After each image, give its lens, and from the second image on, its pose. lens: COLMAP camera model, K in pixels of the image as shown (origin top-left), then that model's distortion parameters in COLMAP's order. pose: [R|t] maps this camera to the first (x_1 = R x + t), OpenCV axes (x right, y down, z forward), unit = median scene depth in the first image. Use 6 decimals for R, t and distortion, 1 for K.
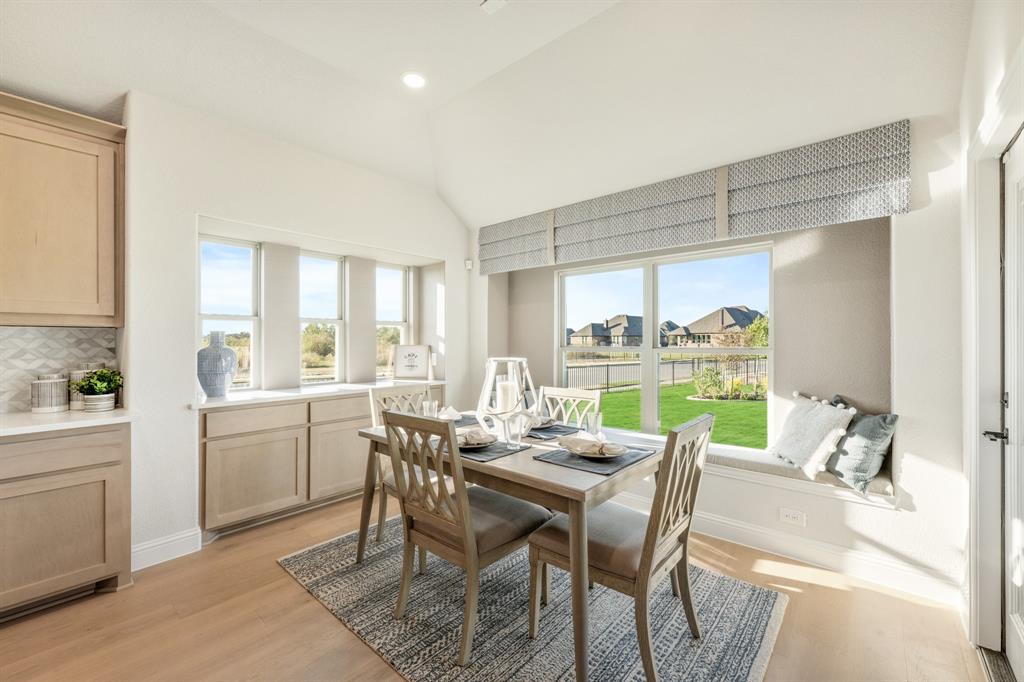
lens RADIAL K [[421.8, 0, 511.8], [0, 421.8, 339.7], [0, 0, 1]] dist [-0.000745, -0.000107]
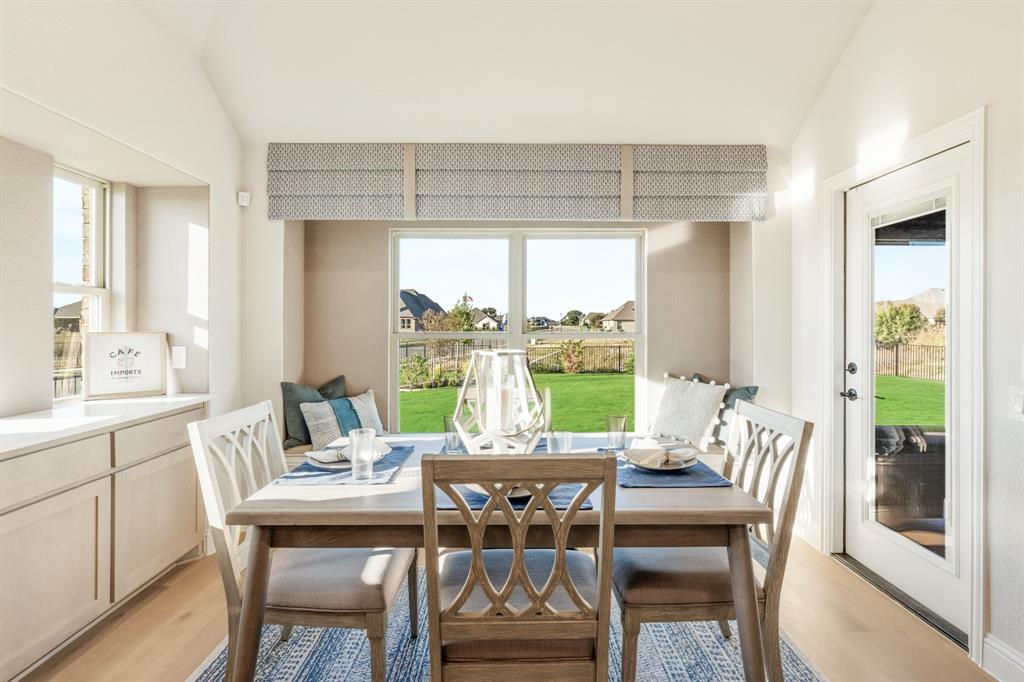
lens RADIAL K [[486.5, 0, 519.5], [0, 486.5, 326.5], [0, 0, 1]] dist [0.002613, 0.000285]
pose [[0.744555, -0.000013, 0.667562, -0.326345], [-0.003070, 0.999989, 0.003443, 0.001872], [-0.667555, -0.004613, 0.744547, 0.254158]]
